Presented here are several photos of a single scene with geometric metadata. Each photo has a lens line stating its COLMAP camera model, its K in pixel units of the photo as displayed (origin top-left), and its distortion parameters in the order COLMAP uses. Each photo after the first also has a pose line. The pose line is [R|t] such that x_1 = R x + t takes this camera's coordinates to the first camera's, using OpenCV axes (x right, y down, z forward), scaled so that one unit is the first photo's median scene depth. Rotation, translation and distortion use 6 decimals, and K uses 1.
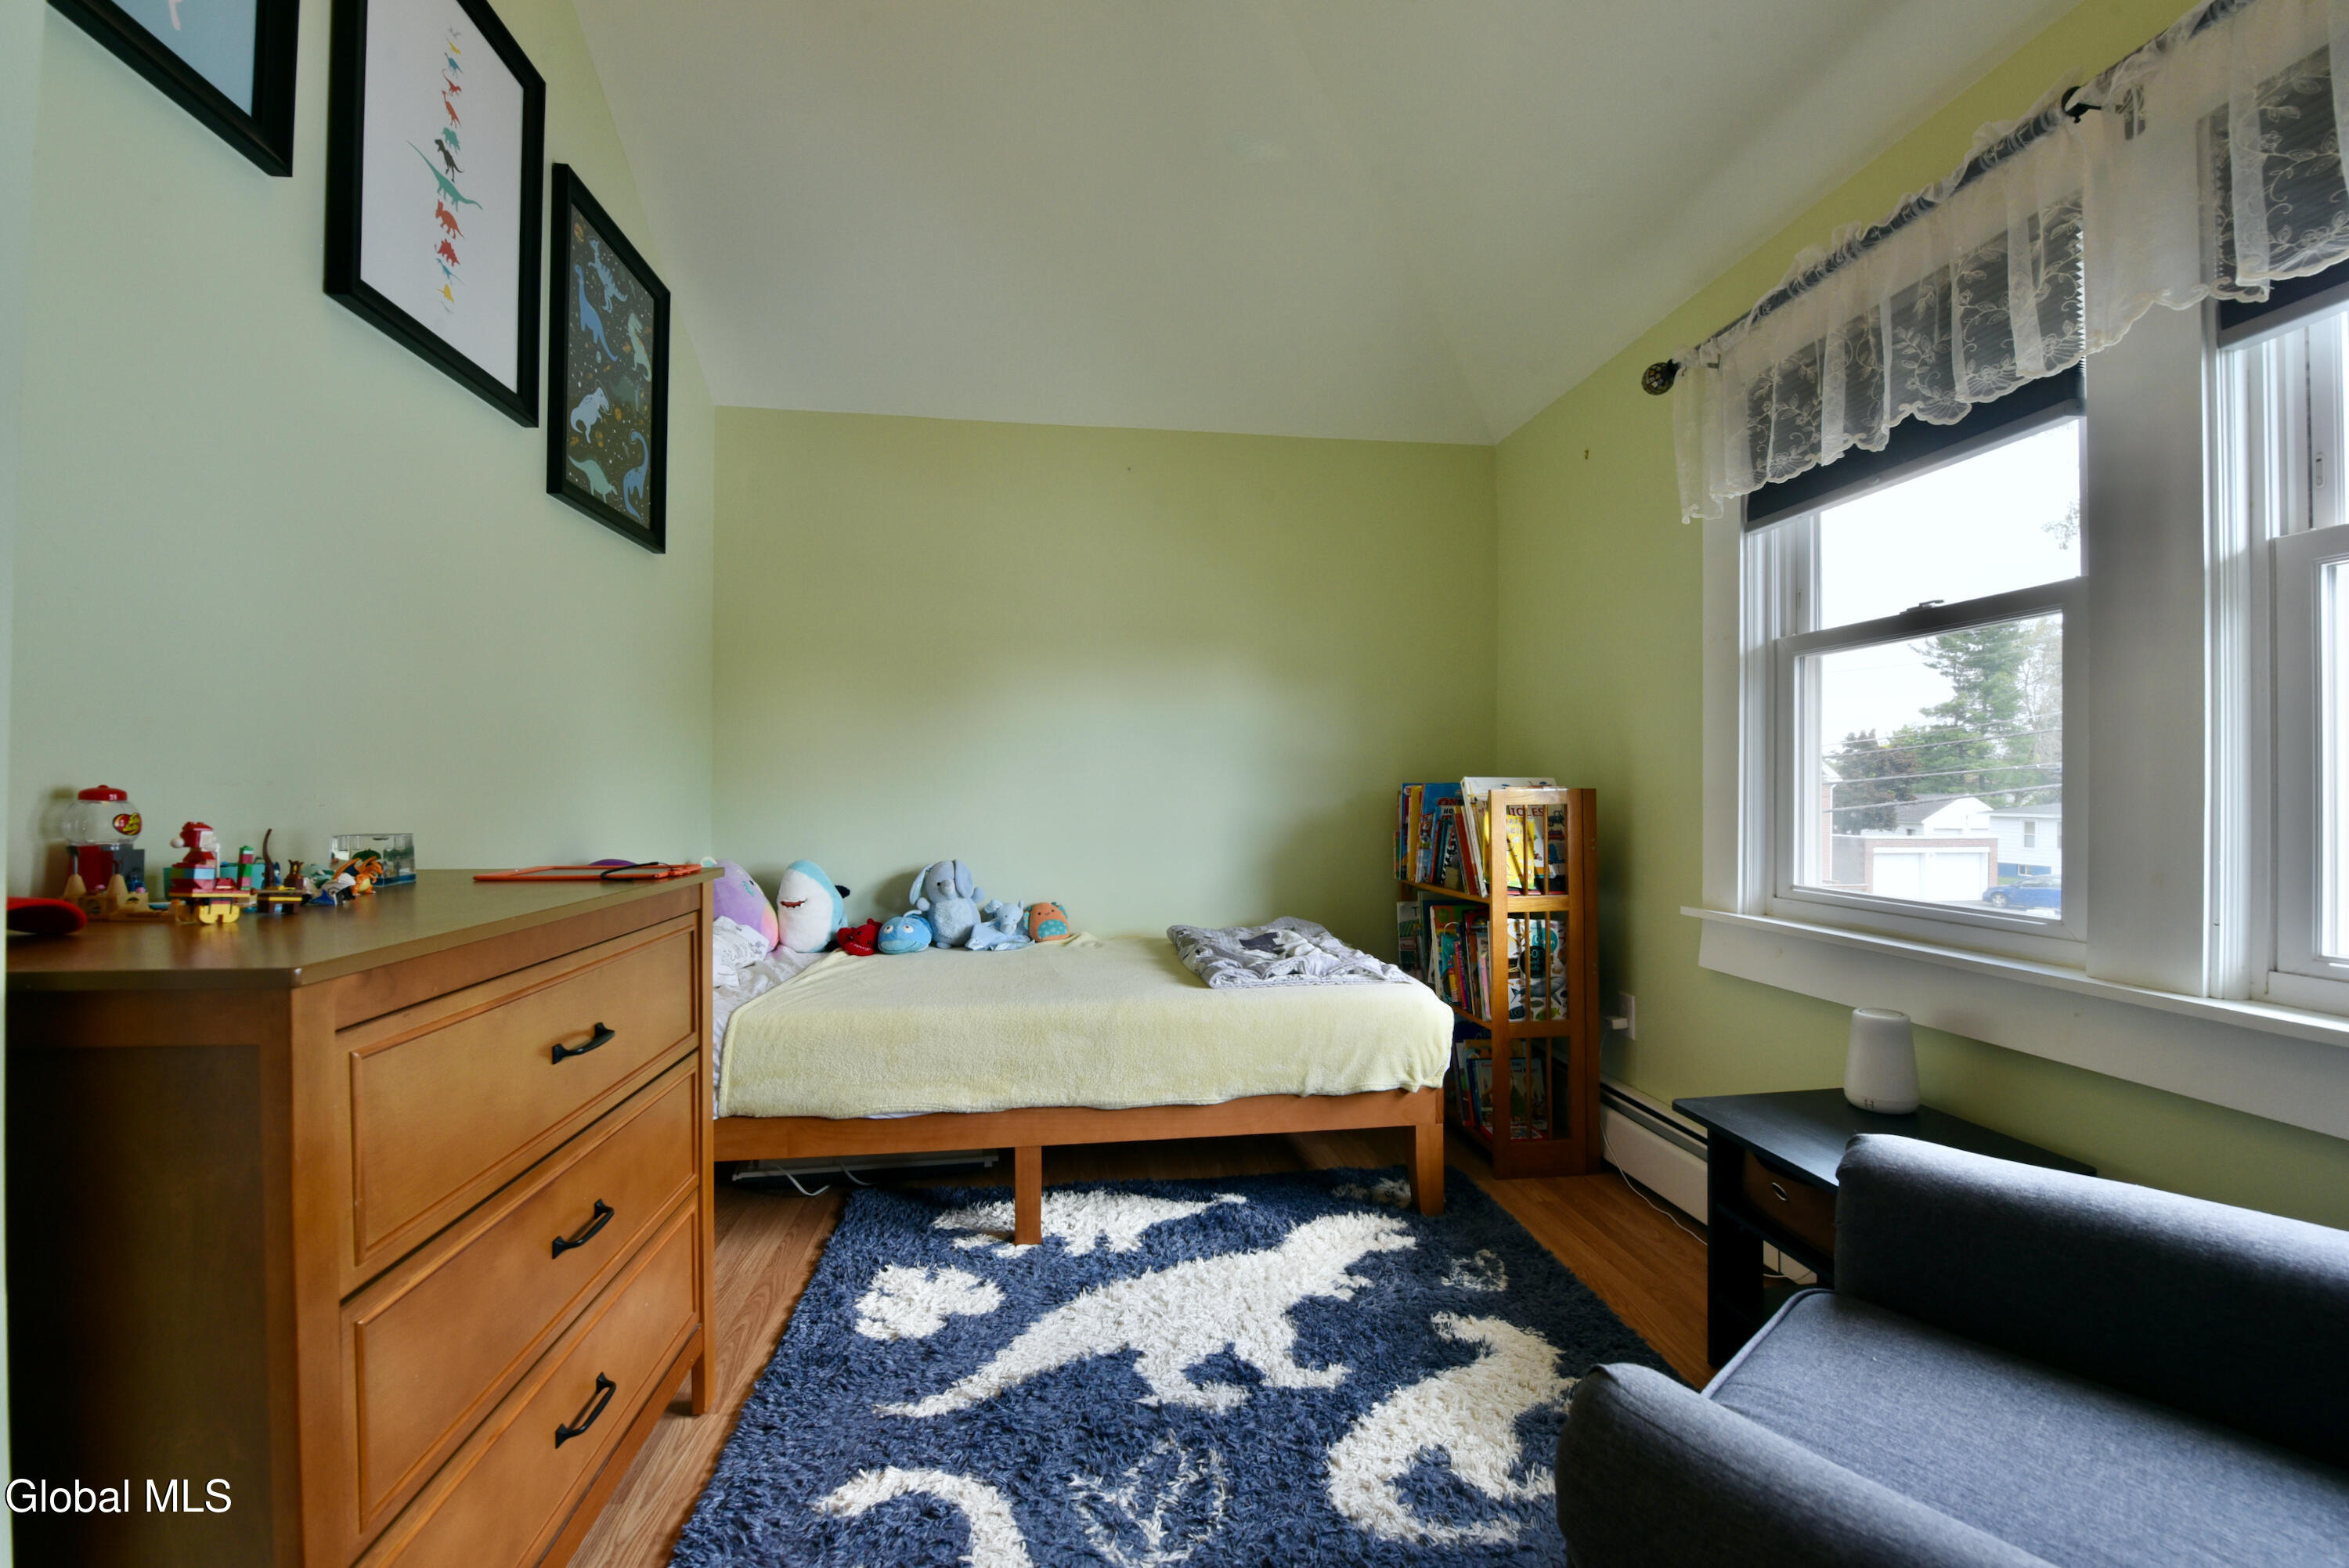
lens RADIAL K [[1015.8, 0, 1174.5], [0, 1015.8, 784.0], [0, 0, 1]] dist [-0.017722, -0.000129]
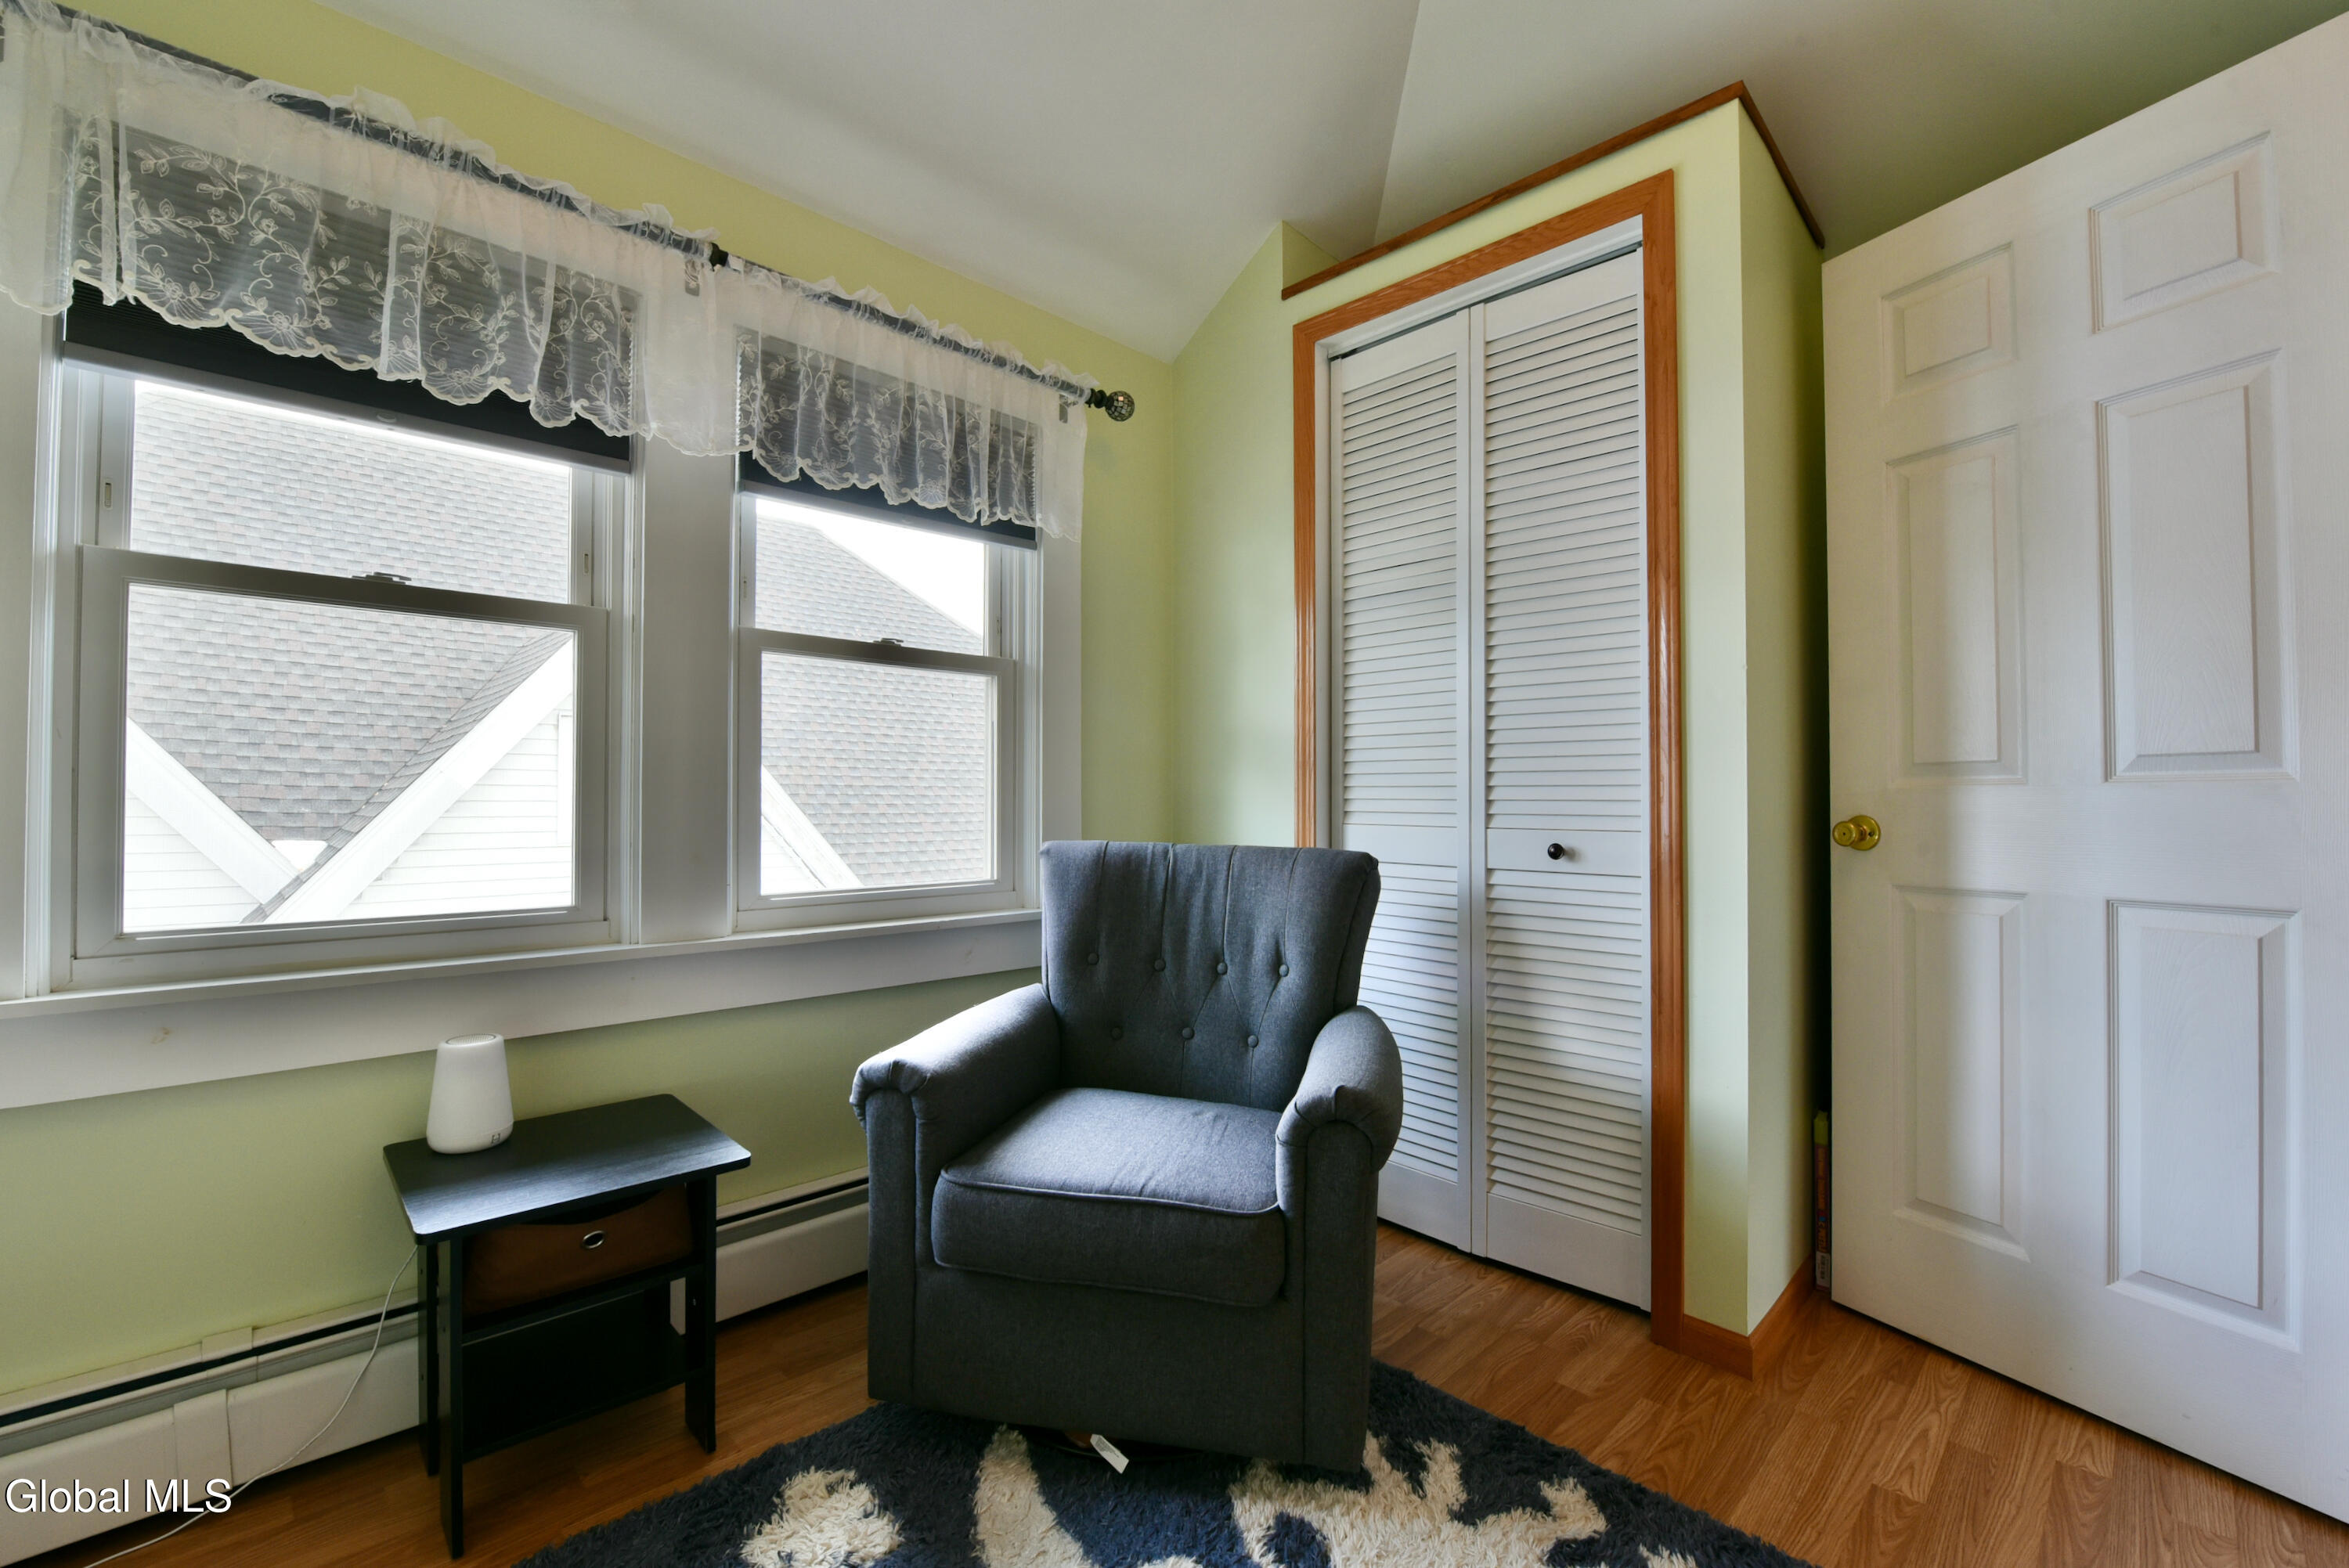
lens RADIAL K [[1015.8, 0, 1174.5], [0, 1015.8, 784.0], [0, 0, 1]] dist [-0.017722, -0.000129]
pose [[-0.609053, 0.008998, 0.793078, -0.284880], [-0.008820, 0.999797, -0.018117, 0.008853], [-0.793080, -0.018029, -0.608850, 0.787526]]
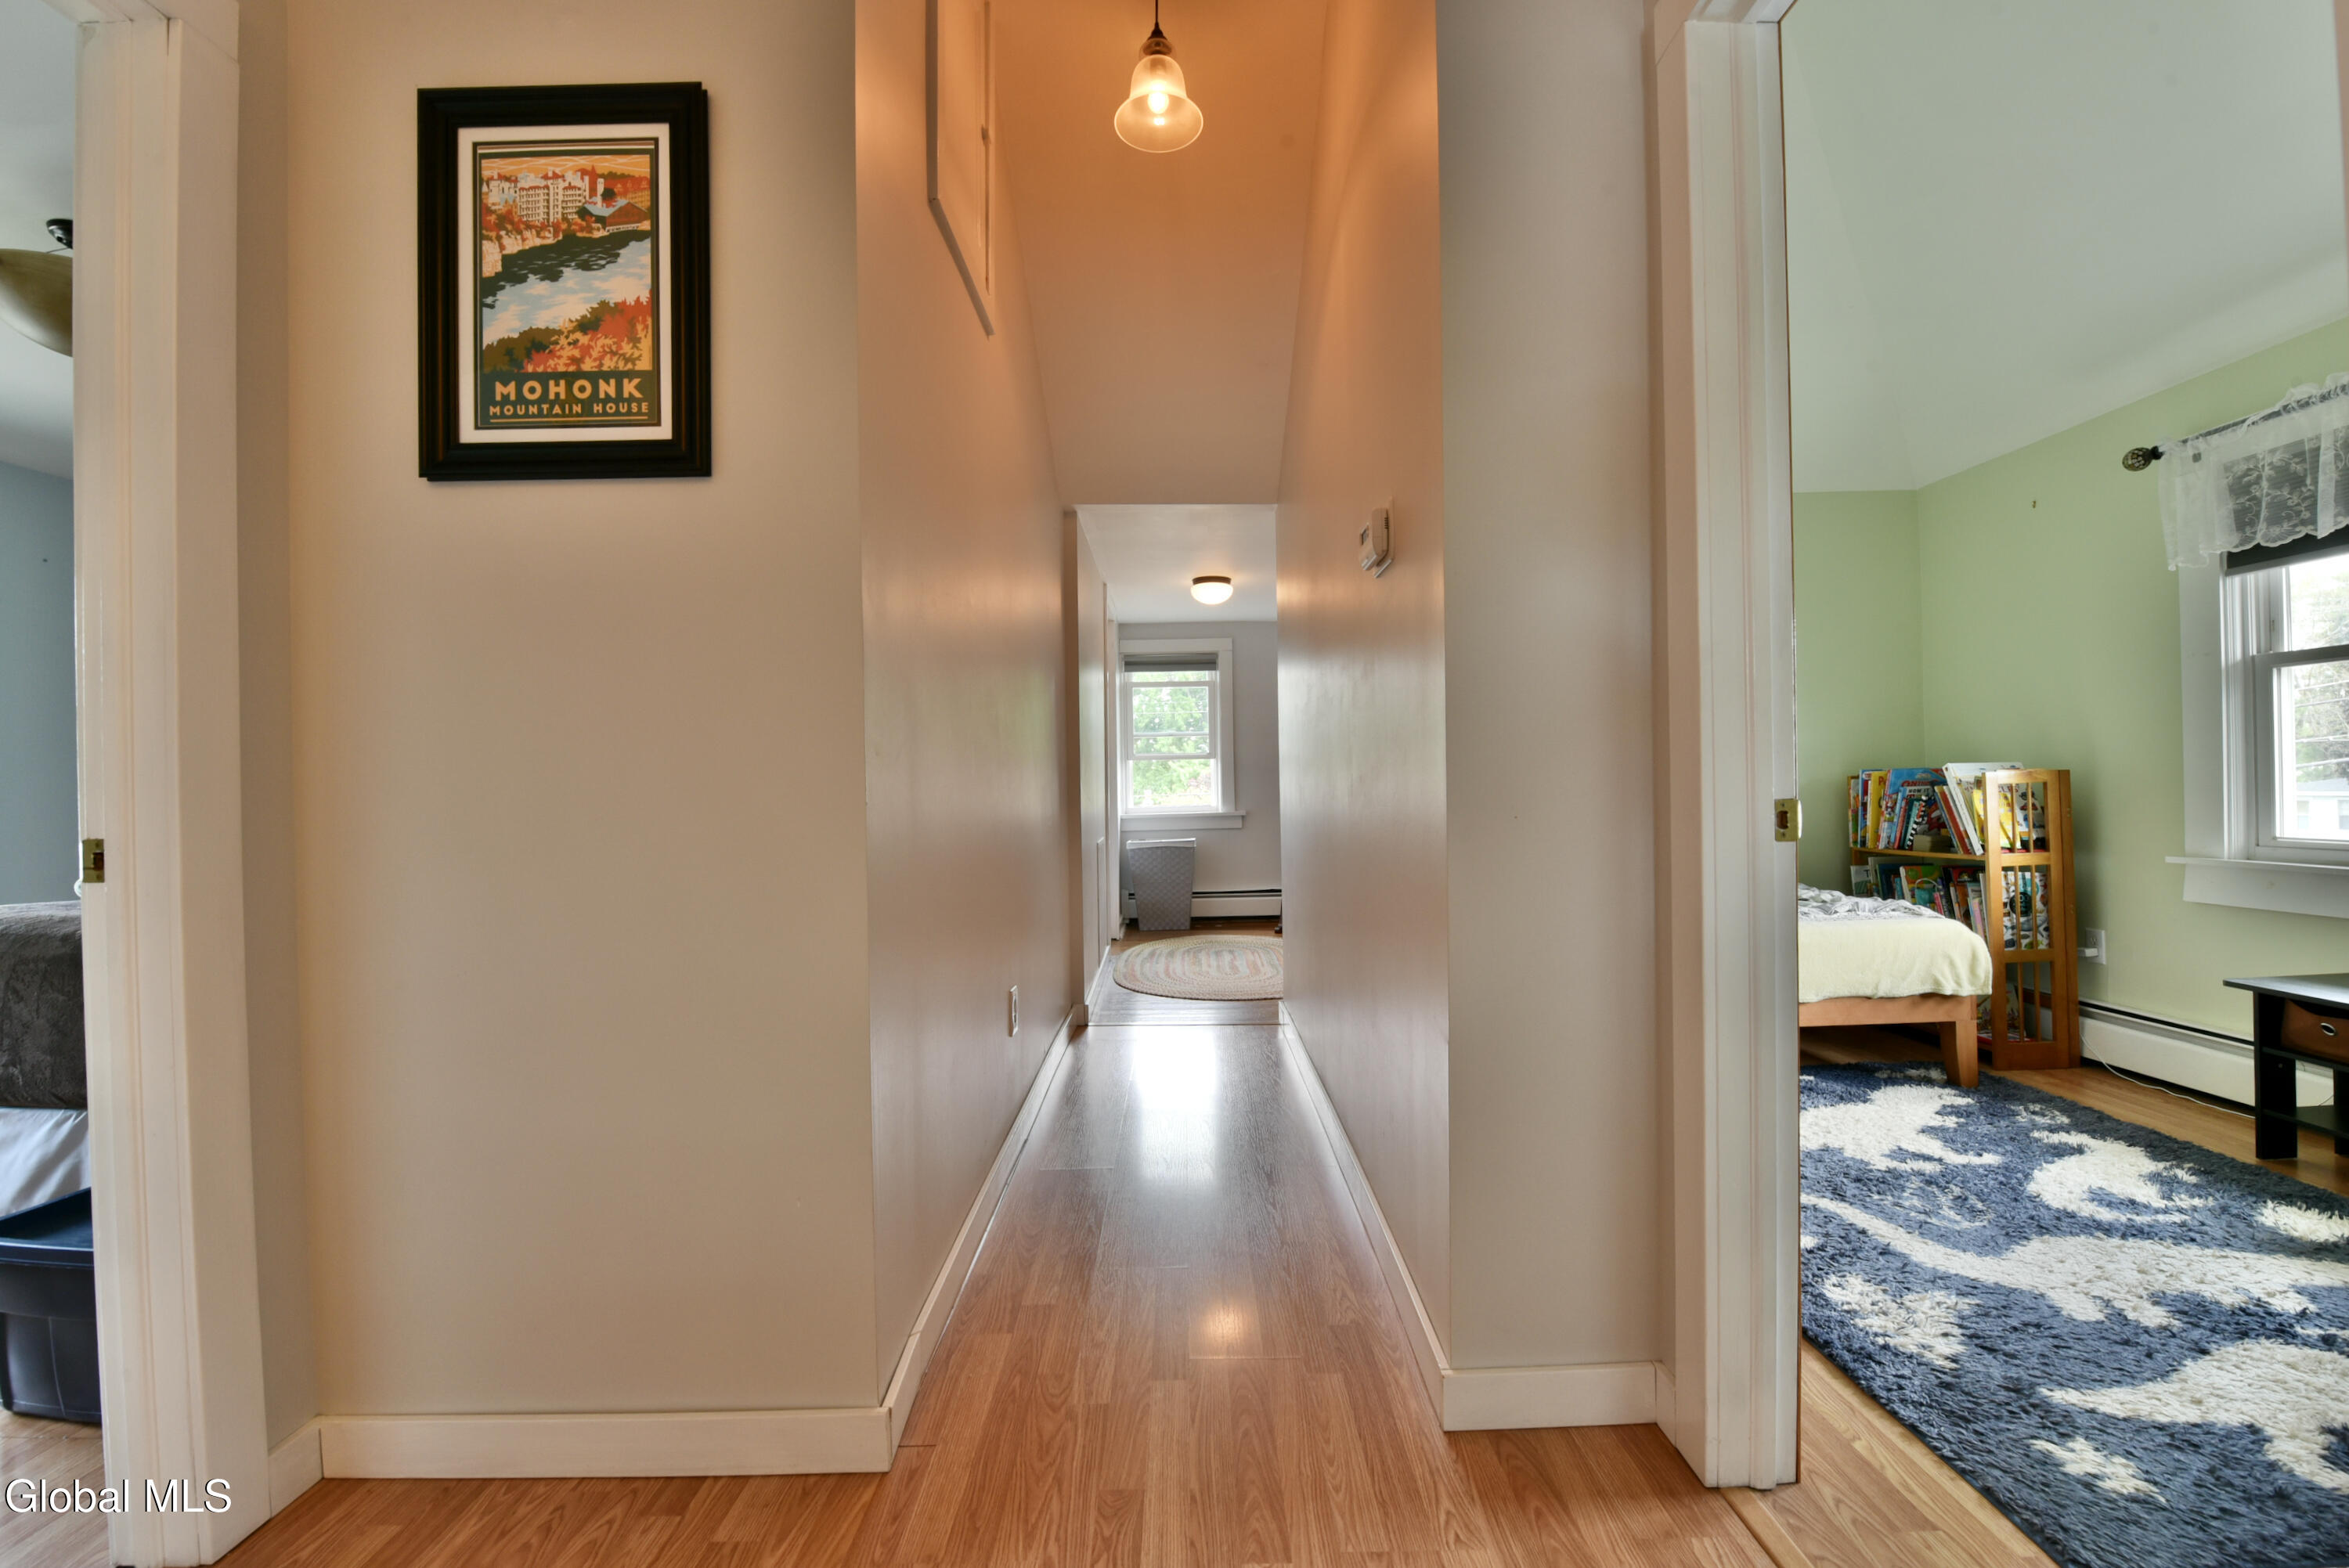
lens RADIAL K [[1036.4, 0, 1184.6], [0, 1036.4, 787.6], [0, 0, 1]] dist [-0.018689, -0.000154]
pose [[0.992259, -0.020563, -0.122472, -0.621480], [0.021128, 0.999771, 0.003323, -0.001398], [0.122376, -0.005885, 0.992466, -0.492009]]
